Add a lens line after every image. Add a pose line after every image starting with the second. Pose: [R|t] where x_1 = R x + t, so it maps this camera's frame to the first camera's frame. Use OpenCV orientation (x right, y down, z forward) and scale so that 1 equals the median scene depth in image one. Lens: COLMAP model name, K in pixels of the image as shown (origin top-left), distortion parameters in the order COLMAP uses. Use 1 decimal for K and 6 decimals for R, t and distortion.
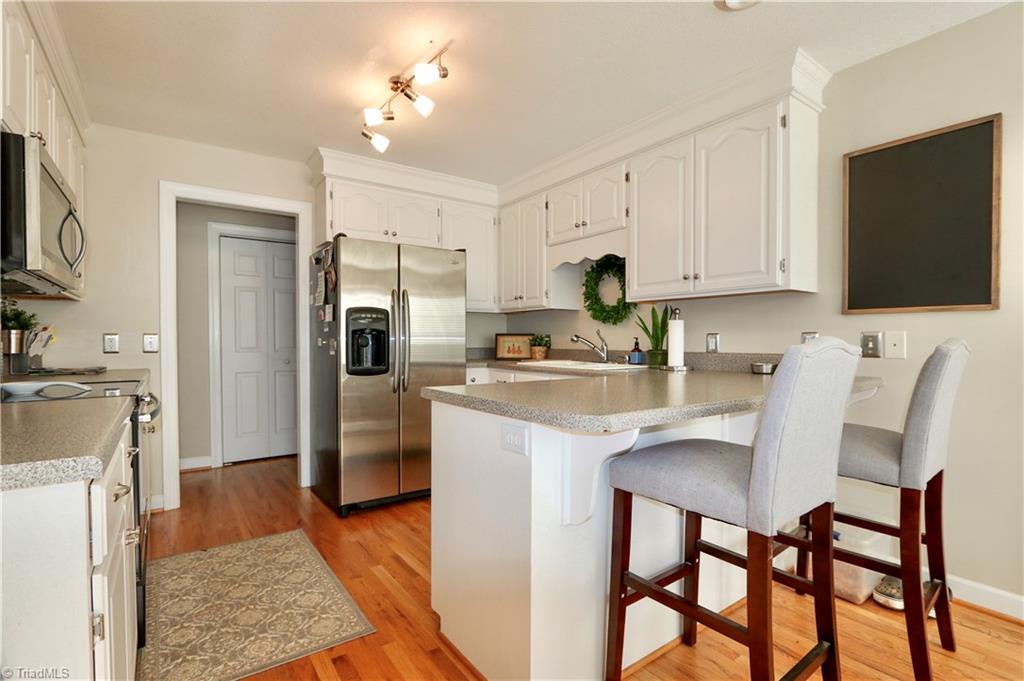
lens RADIAL K [[475.3, 0, 506.8], [0, 475.3, 346.8], [0, 0, 1]] dist [-0.010952, 0.000272]
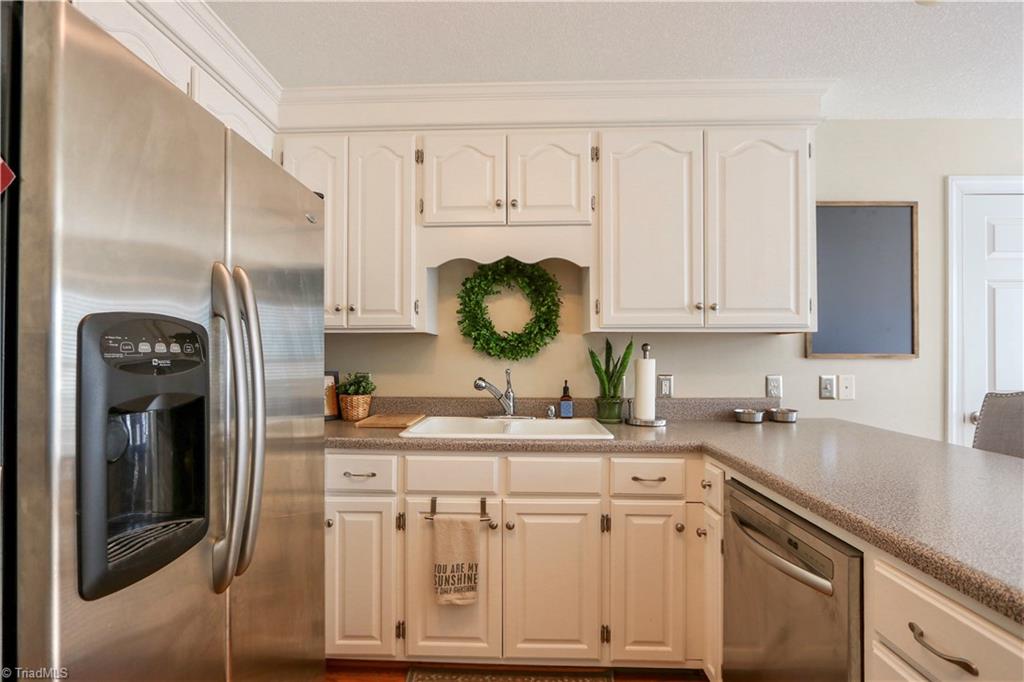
lens RADIAL K [[475.3, 0, 506.8], [0, 475.3, 347.3], [0, 0, 1]] dist [-0.010952, 0.000272]
pose [[0.615165, 0.013796, 0.788278, -0.345129], [0.010388, 0.999618, -0.025602, -0.051226], [-0.788330, 0.023938, 0.614787, 0.626891]]
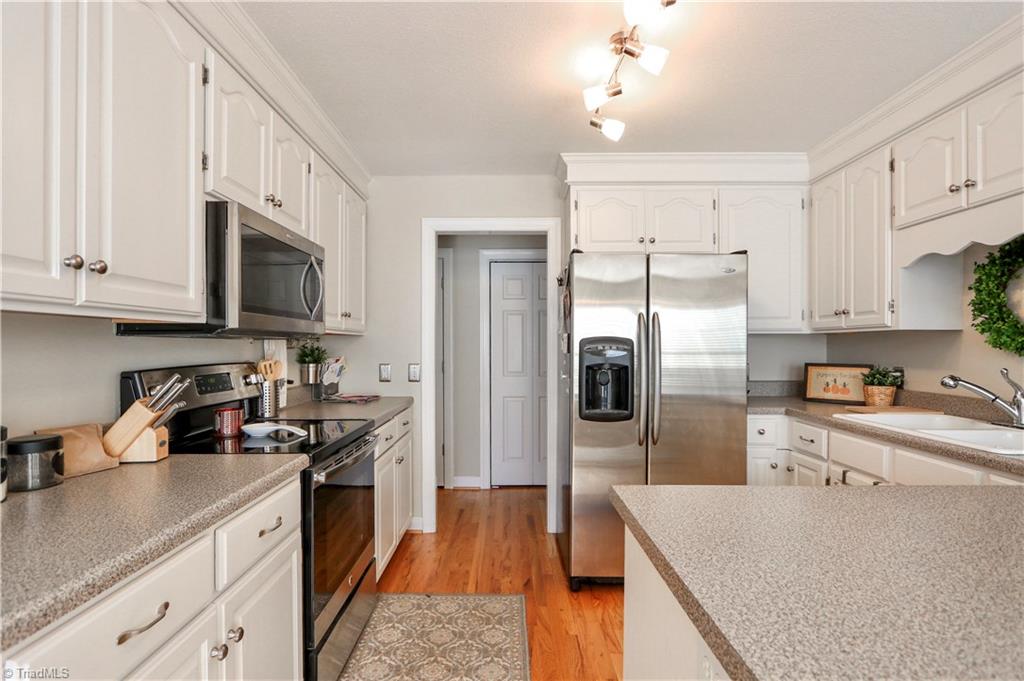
lens RADIAL K [[487.9, 0, 508.3], [0, 487.9, 346.7], [0, 0, 1]] dist [-0.013786, 0.000370]
pose [[0.811342, 0.003370, -0.584563, 0.052052], [-0.011217, 0.999889, -0.009805, -0.052010], [0.584465, 0.014512, 0.811289, 0.211495]]
